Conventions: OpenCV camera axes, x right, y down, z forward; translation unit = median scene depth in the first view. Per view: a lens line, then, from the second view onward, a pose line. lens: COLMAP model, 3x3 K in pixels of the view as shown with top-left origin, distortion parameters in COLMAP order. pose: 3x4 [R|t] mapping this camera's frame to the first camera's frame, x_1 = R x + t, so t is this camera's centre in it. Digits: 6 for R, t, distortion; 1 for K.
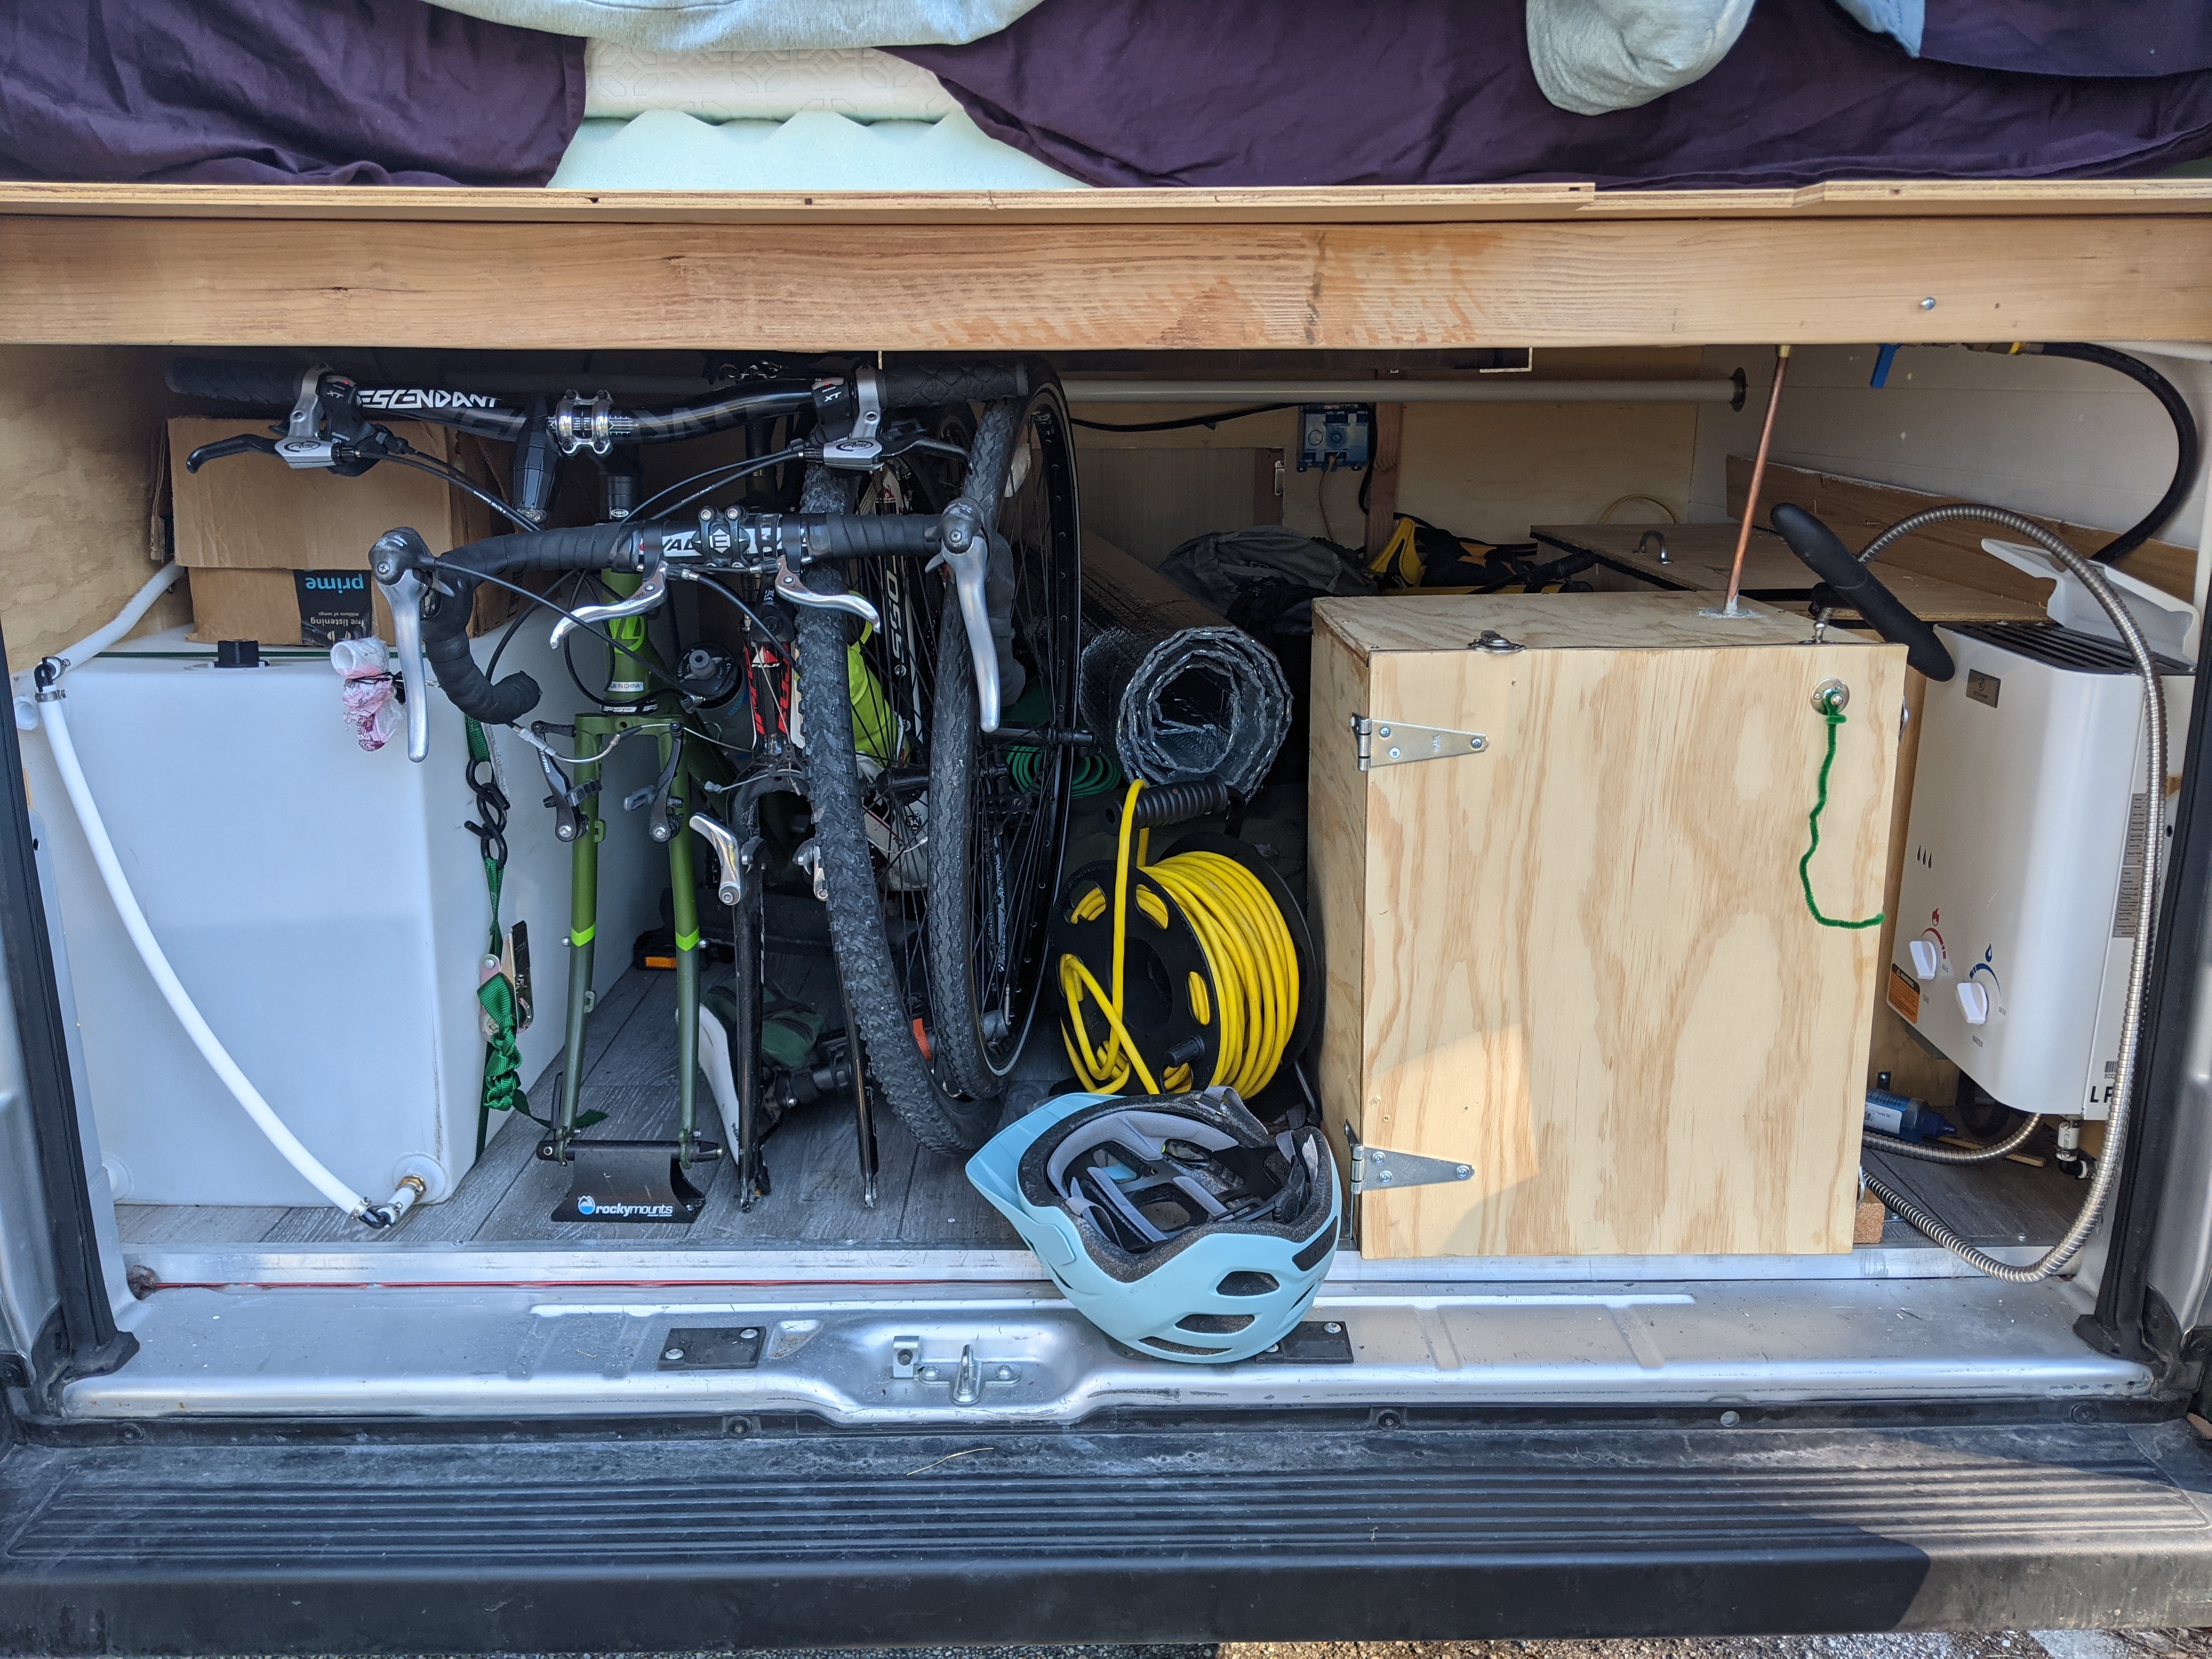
lens RADIAL K [[1760.9, 0, 1079.9], [0, 1760.9, 857.1], [0, 0, 1]] dist [0.089366, -0.165094]
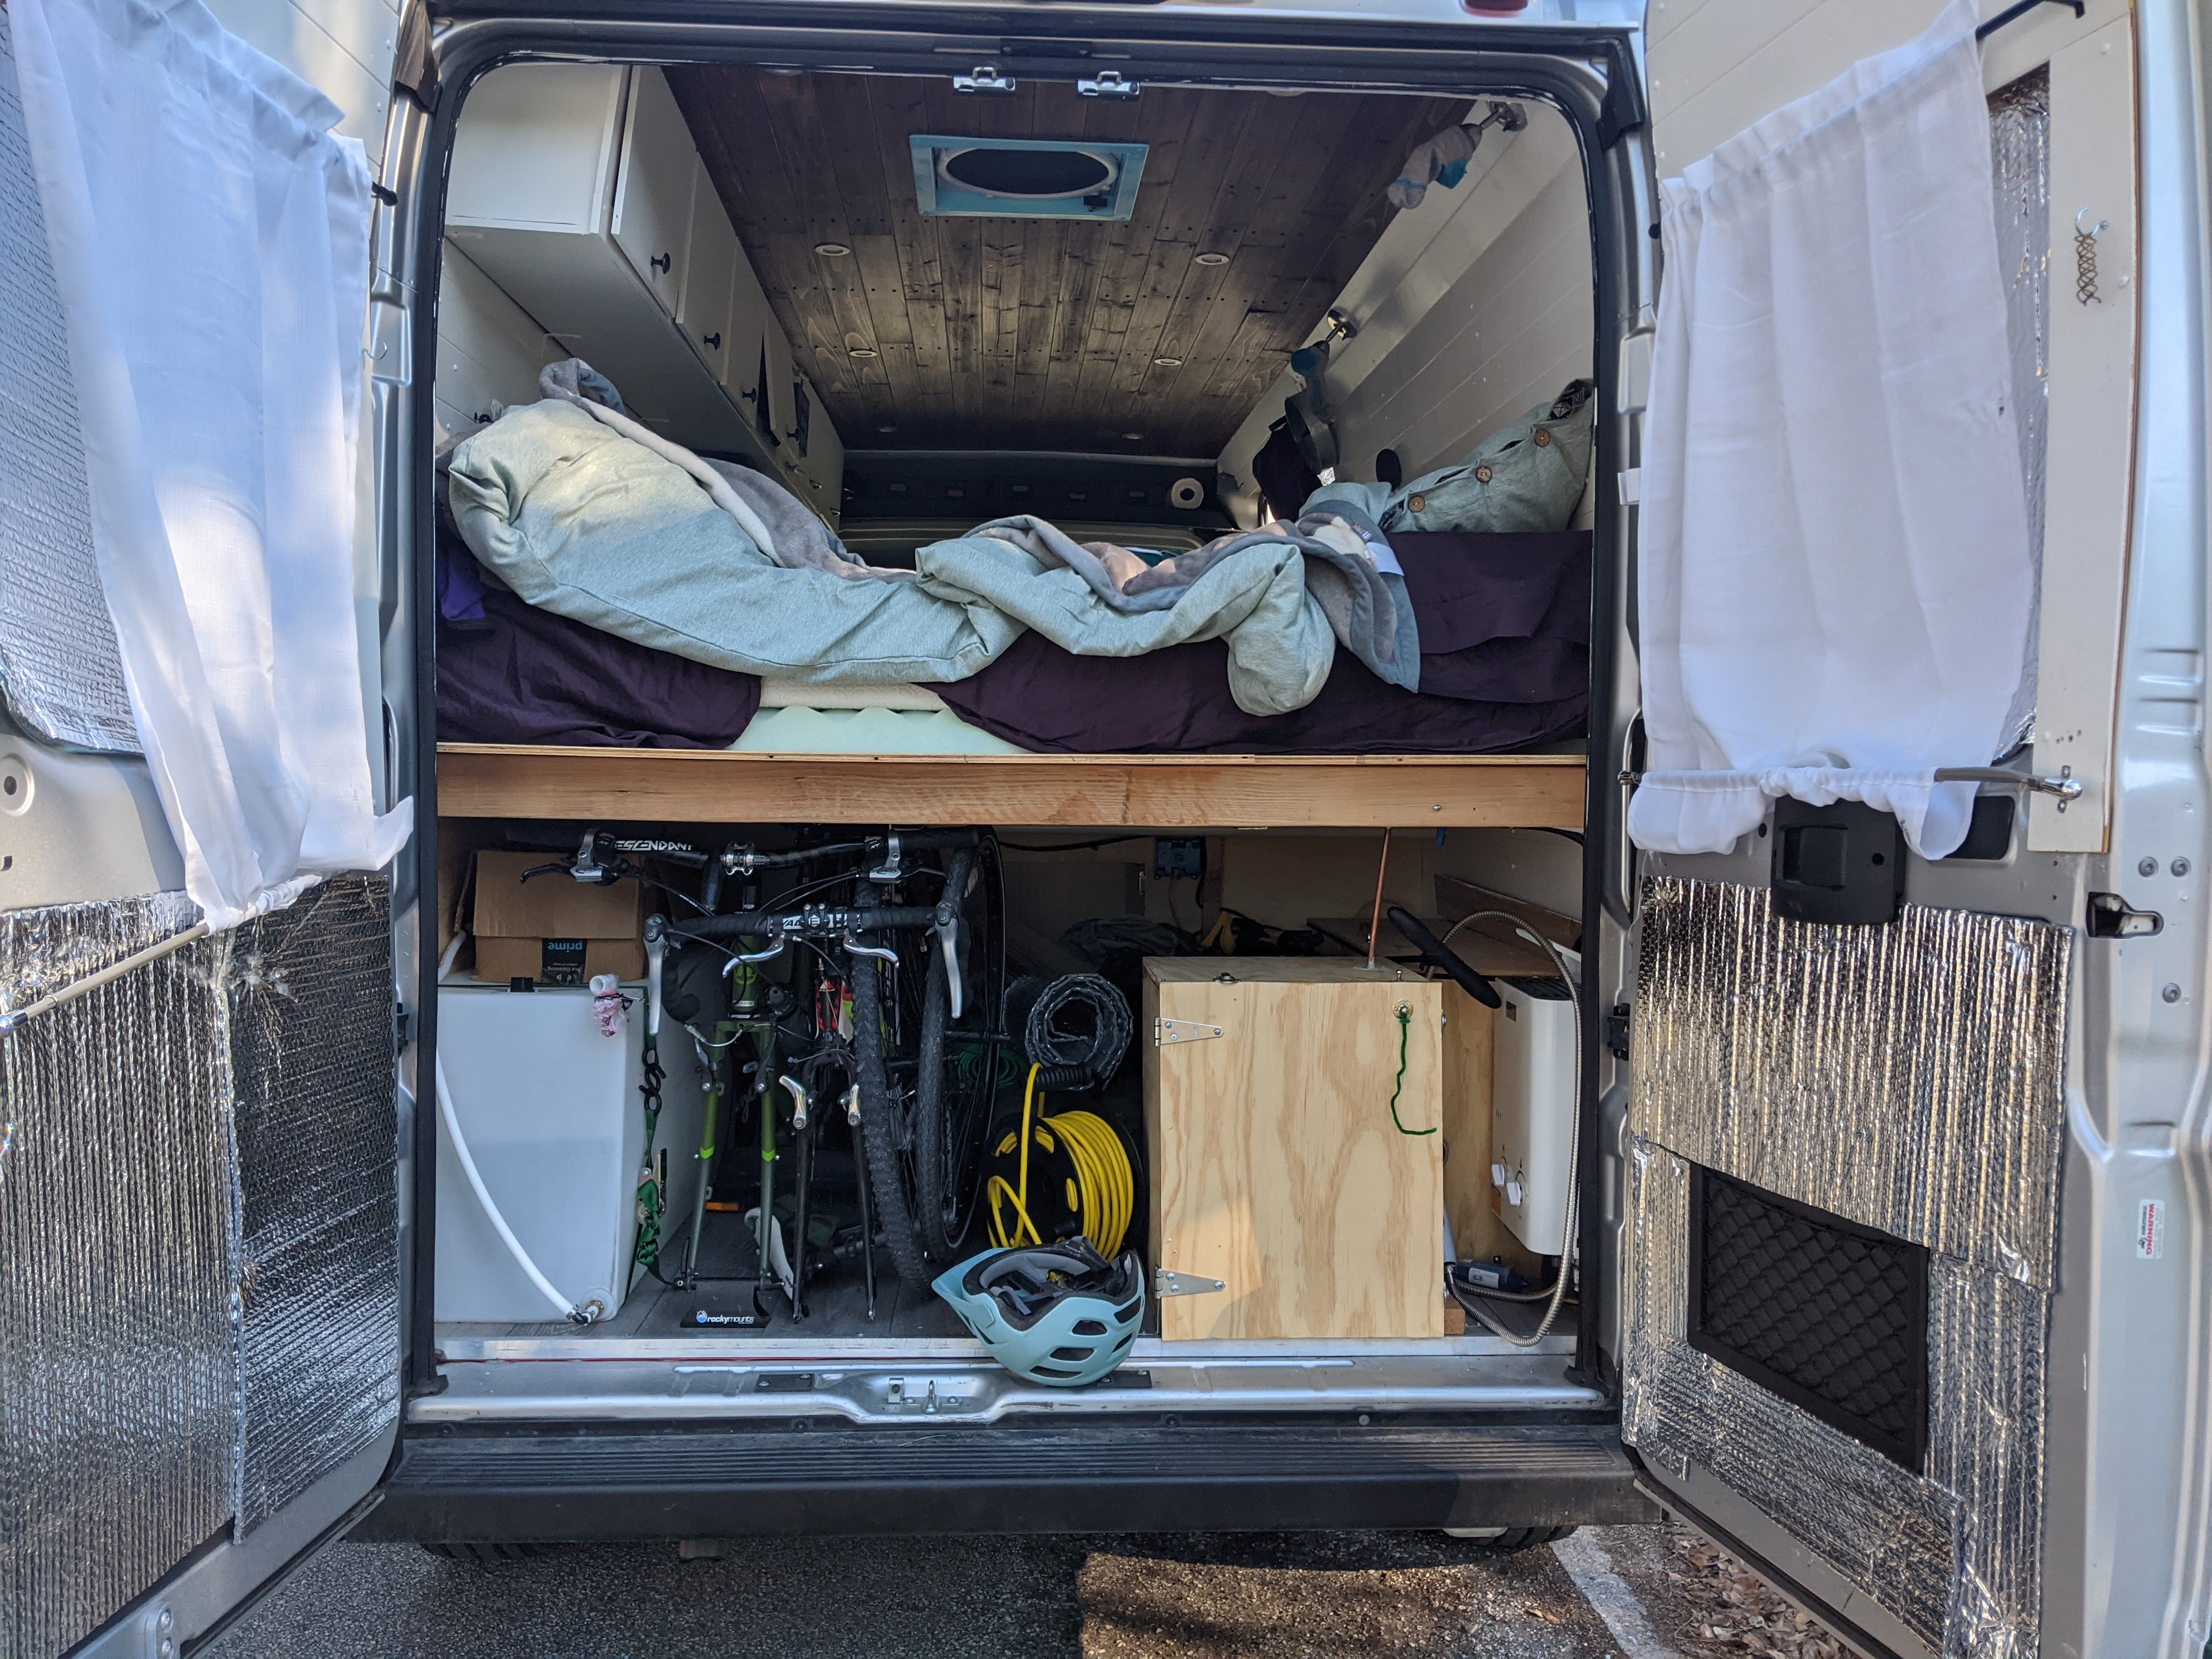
lens RADIAL K [[1719.1, 0, 1103.3], [0, 1719.1, 726.3], [0, 0, 1]] dist [0.145451, -0.316890]
pose [[0.998408, 0.015463, 0.054239, 0.001703], [0.000905, 0.957163, -0.289549, 0.149740], [-0.056393, 0.289138, 0.955625, -0.801025]]
